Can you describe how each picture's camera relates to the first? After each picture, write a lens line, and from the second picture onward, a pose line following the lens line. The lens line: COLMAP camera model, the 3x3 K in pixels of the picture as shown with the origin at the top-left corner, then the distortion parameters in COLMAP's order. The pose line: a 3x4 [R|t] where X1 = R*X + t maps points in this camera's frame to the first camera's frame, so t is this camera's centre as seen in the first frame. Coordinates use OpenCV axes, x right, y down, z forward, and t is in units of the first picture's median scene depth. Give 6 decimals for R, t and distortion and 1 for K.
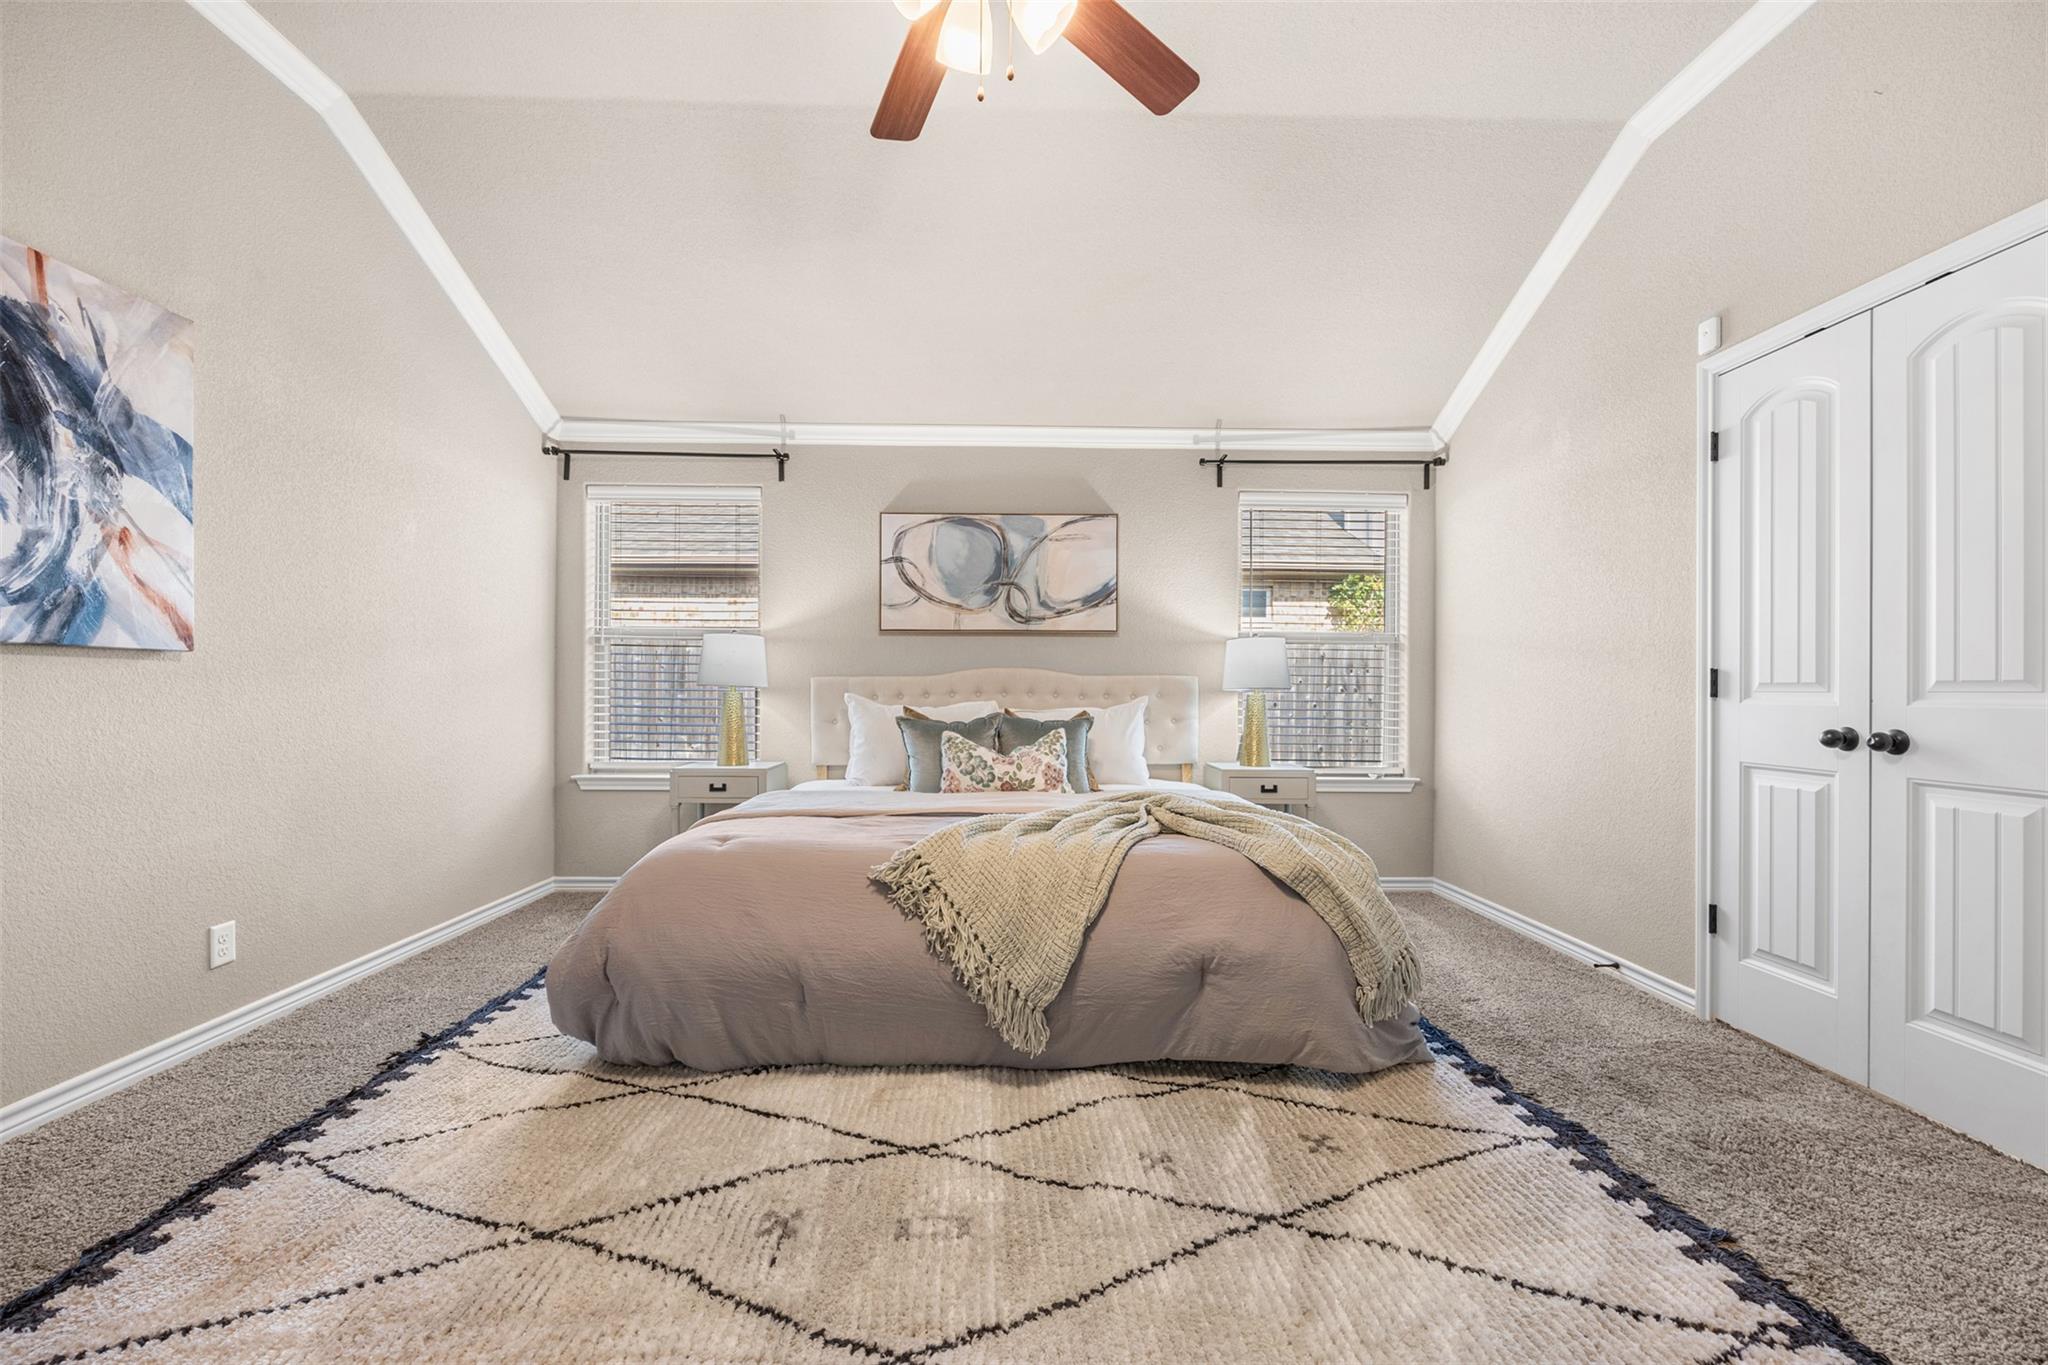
lens RADIAL K [[818.0, 0, 1023.4], [0, 818.0, 692.8], [0, 0, 1]] dist [-0.005686, 0.000813]
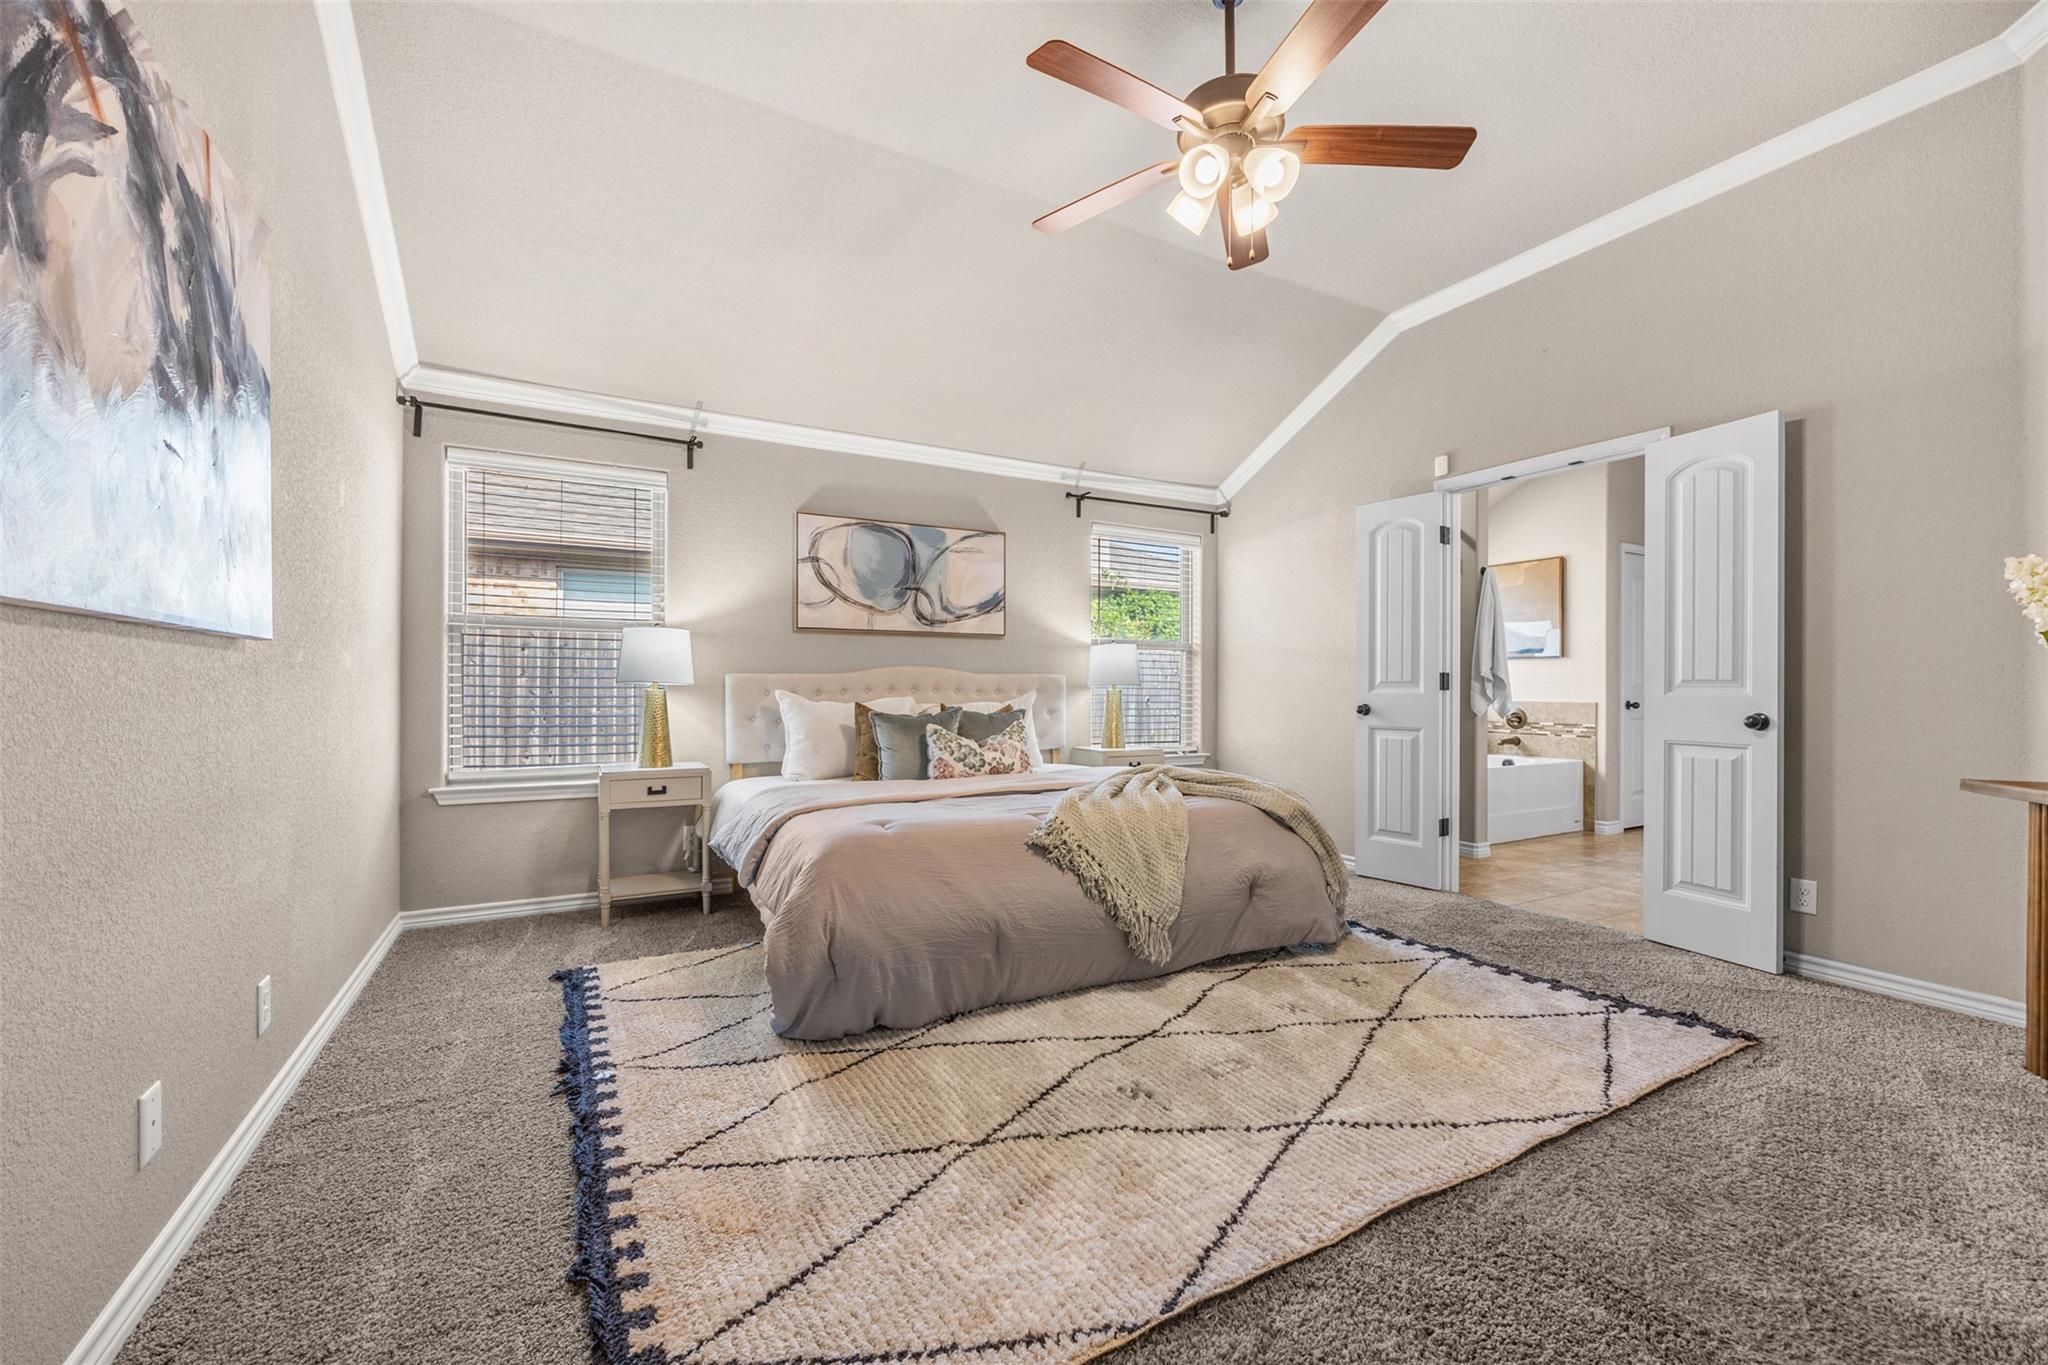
lens RADIAL K [[818.0, 0, 1029.9], [0, 818.0, 693.1], [0, 0, 1]] dist [-0.005686, 0.000813]
pose [[0.886210, -0.005149, 0.463255, -0.633025], [0.002600, 0.999978, 0.006142, -0.001508], [-0.463277, -0.004239, 0.886203, -0.055044]]
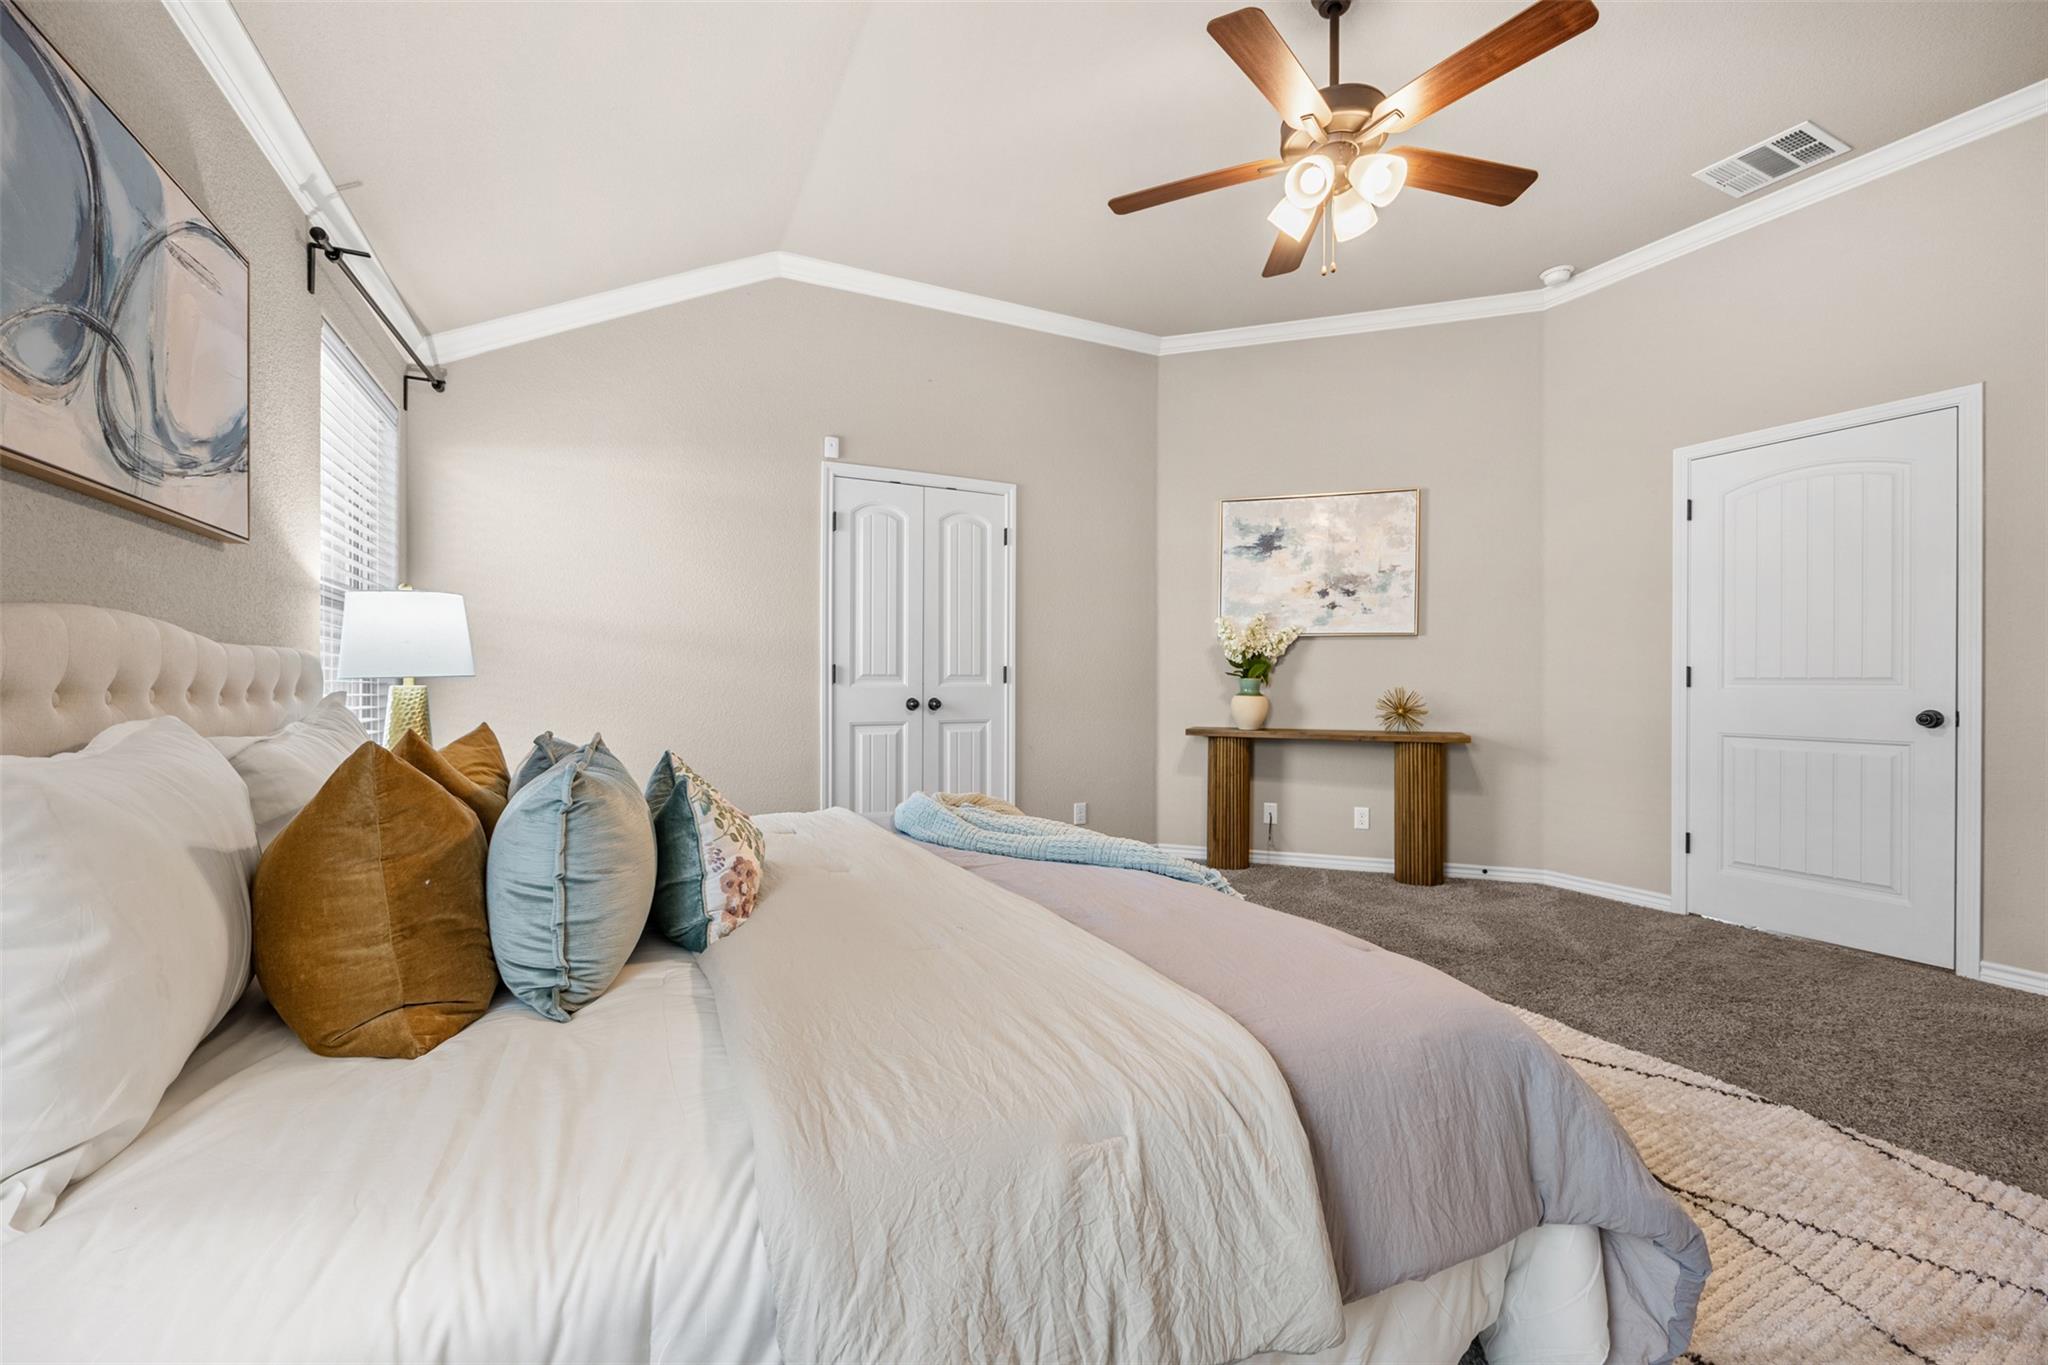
lens RADIAL K [[818.0, 0, 1024.7], [0, 818.0, 683.5], [0, 0, 1]] dist [-0.005686, 0.000813]
pose [[-0.425110, -0.011693, 0.905066, -0.716354], [-0.004438, 0.999931, 0.010834, -0.011706], [-0.905131, 0.000590, -0.425133, 1.335782]]
